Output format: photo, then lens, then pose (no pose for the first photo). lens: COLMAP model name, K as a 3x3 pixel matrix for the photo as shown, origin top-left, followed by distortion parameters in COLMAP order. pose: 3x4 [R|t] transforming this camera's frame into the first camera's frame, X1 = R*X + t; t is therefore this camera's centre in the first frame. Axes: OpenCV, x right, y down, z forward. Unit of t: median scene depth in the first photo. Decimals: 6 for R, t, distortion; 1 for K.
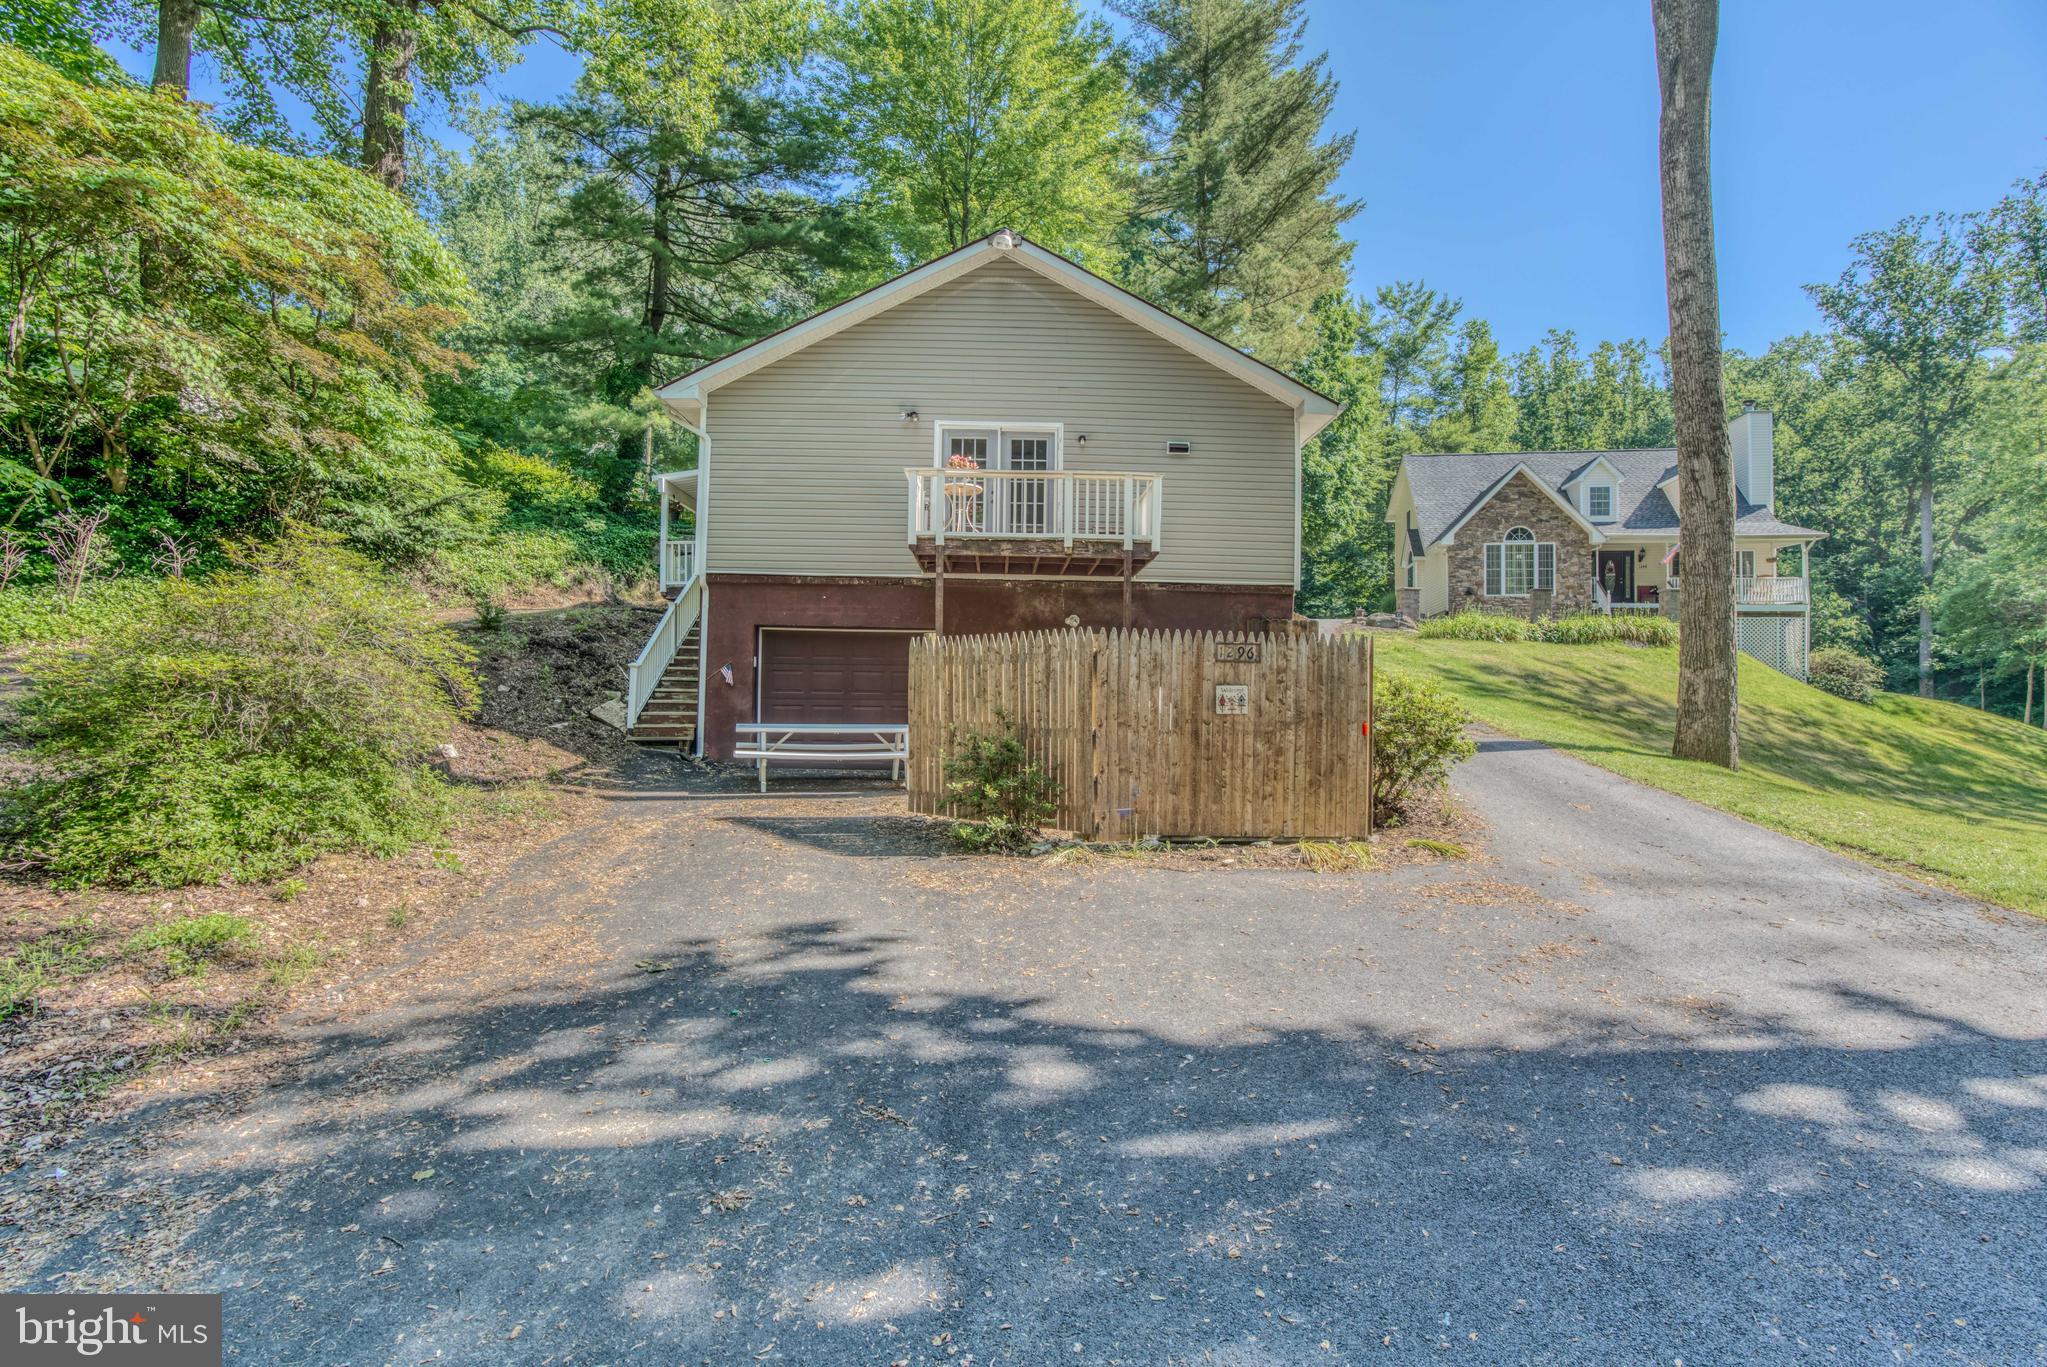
lens RADIAL K [[943.3, 0, 1013.2], [0, 943.3, 669.5], [0, 0, 1]] dist [-0.063120, 0.022554]
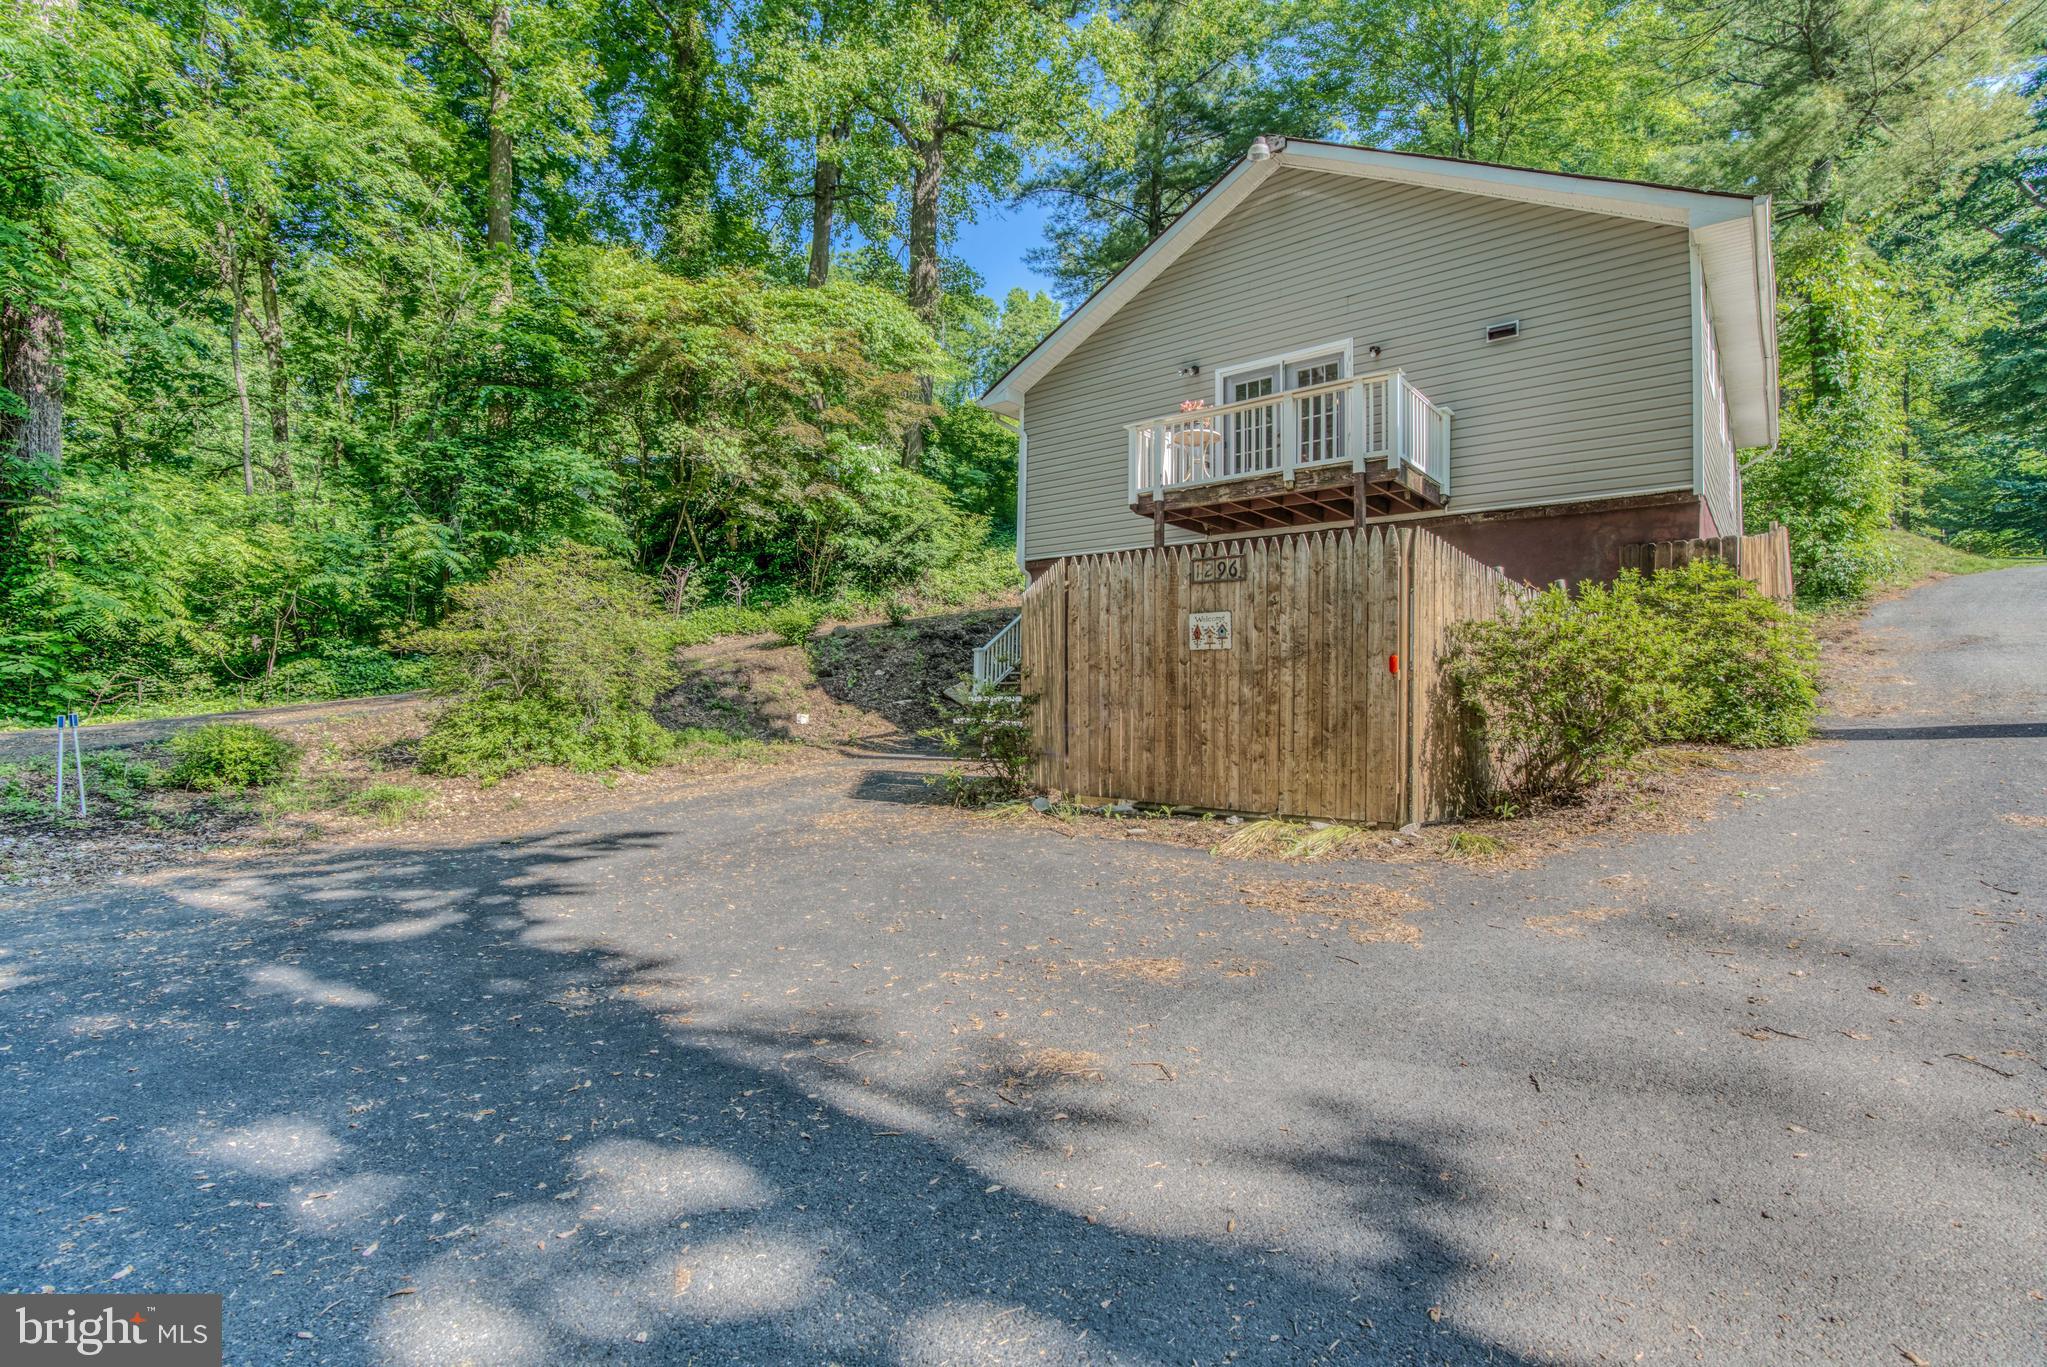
lens RADIAL K [[943.3, 0, 1019.3], [0, 943.3, 678.4], [0, 0, 1]] dist [-0.063120, 0.022554]
pose [[0.749118, -0.025444, -0.661947, 0.424229], [0.019832, 0.999676, -0.015983, 0.054287], [0.662139, -0.001155, 0.749380, 0.214448]]
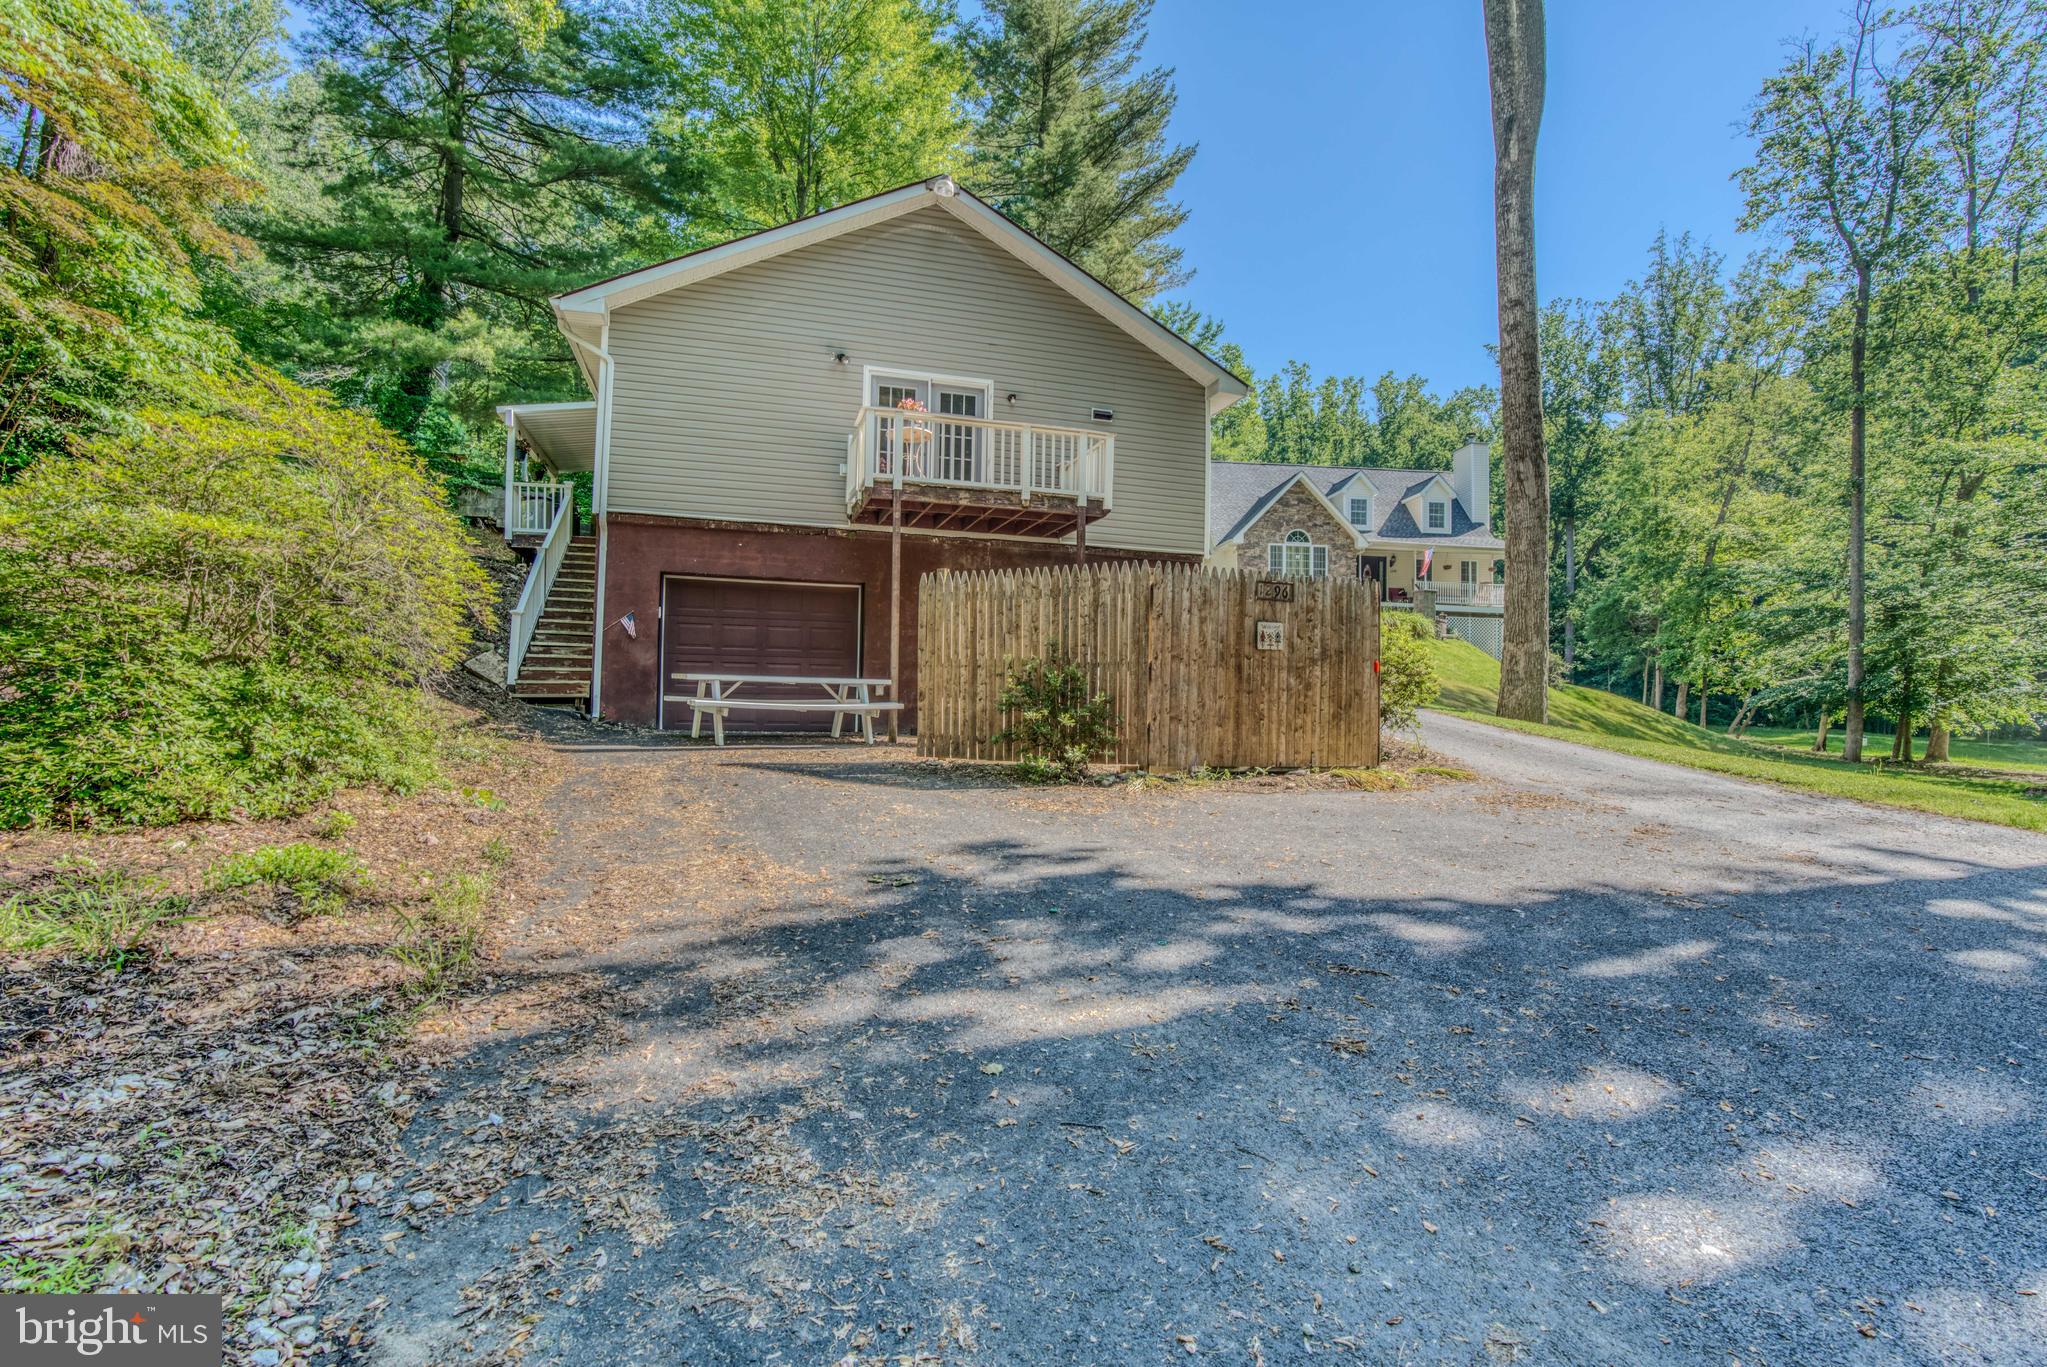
lens RADIAL K [[943.3, 0, 1011.3], [0, 943.3, 673.9], [0, 0, 1]] dist [-0.063120, 0.022554]
pose [[0.961976, 0.011943, 0.272873, -0.223011], [-0.012990, 0.999914, 0.002029, 0.051274], [-0.272825, -0.005497, 0.962048, 0.049525]]
